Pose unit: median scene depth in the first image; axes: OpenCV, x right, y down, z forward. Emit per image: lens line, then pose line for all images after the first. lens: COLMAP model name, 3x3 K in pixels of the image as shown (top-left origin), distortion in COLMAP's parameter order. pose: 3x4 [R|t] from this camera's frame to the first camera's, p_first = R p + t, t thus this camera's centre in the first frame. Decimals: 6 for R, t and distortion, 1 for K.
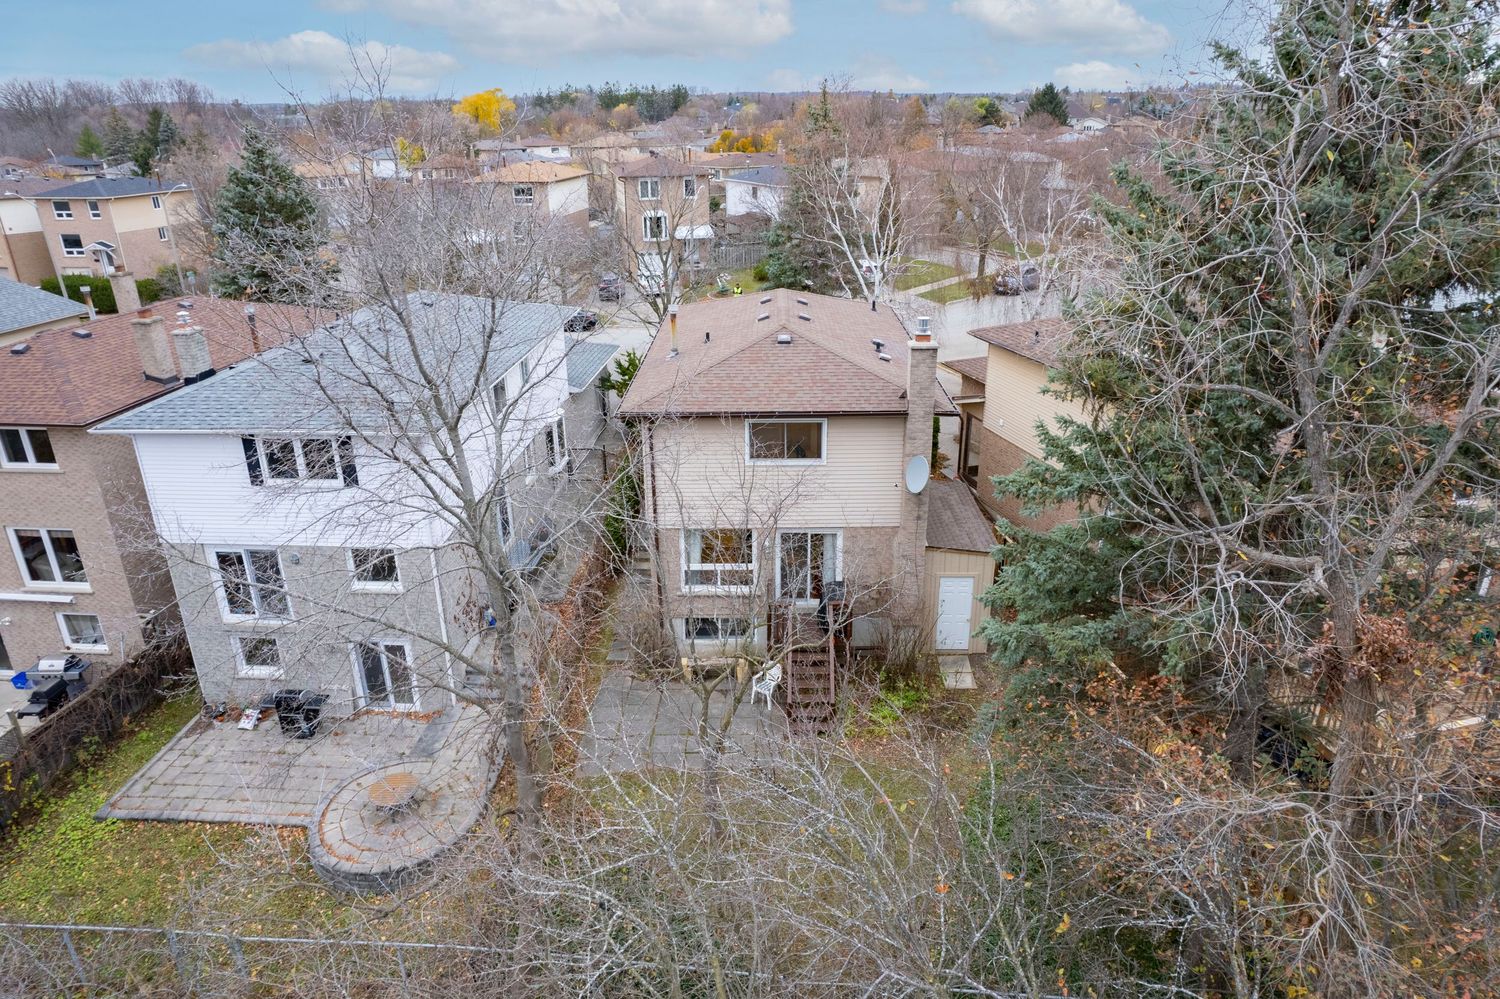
lens RADIAL K [[957.6, 0, 751.7], [0, 957.6, 504.4], [0, 0, 1]] dist [-0.085413, 0.081178]
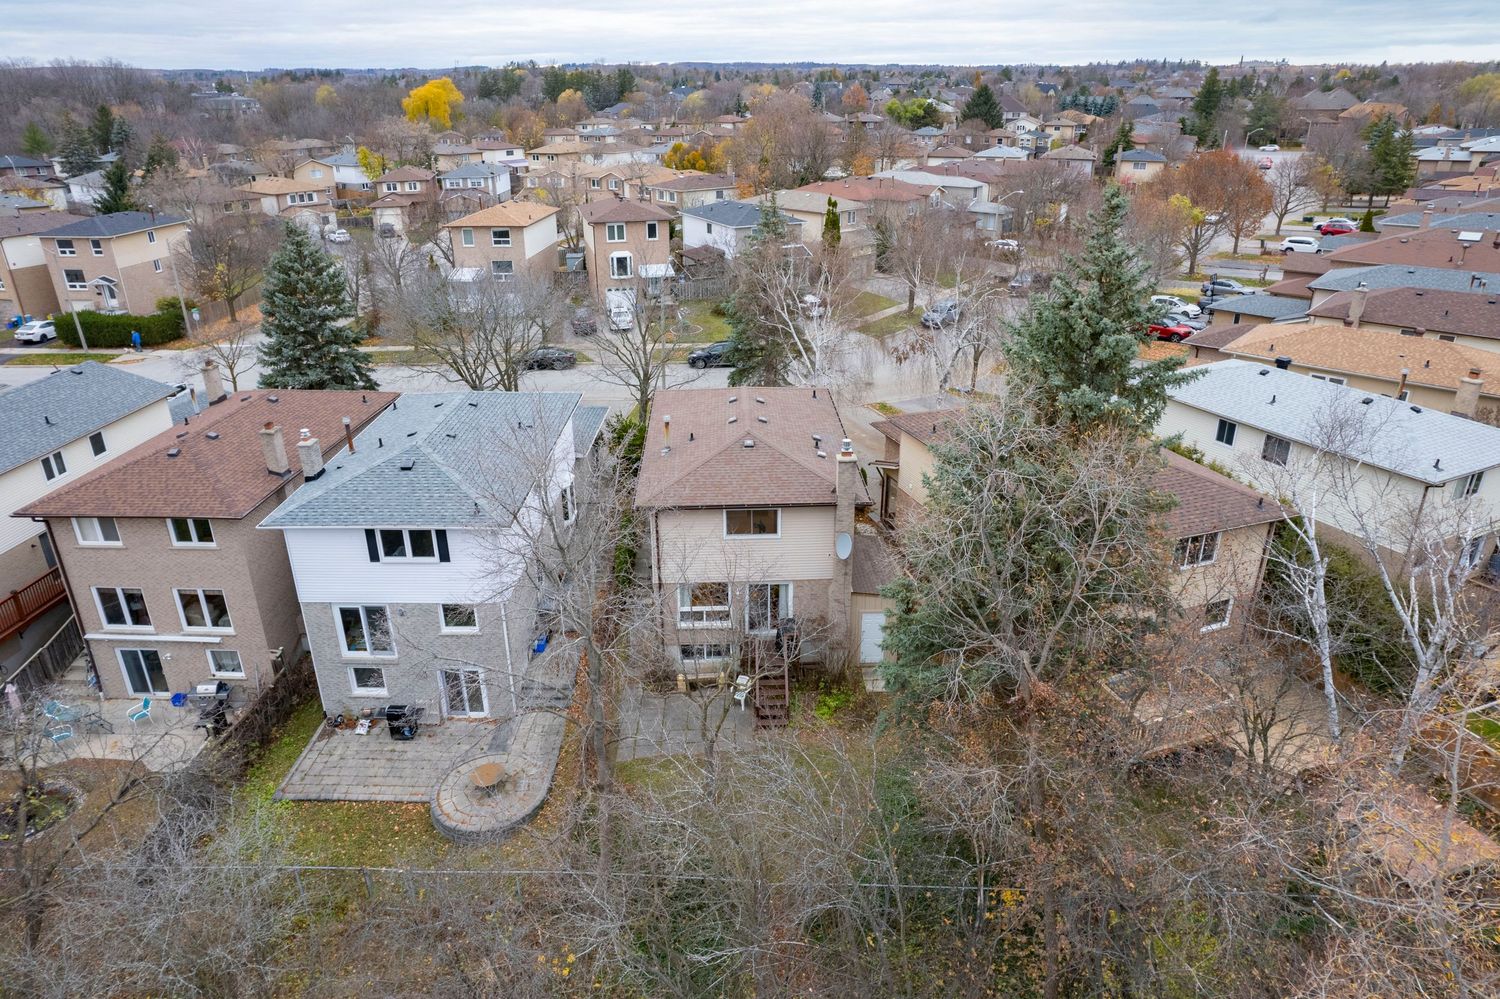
lens RADIAL K [[957.6, 0, 751.7], [0, 957.6, 504.4], [0, 0, 1]] dist [-0.085413, 0.081178]
pose [[0.998478, -0.015228, 0.053016, -0.037463], [0.013759, 0.999514, 0.027956, -0.125999], [-0.053416, -0.027184, 0.998202, -0.394904]]
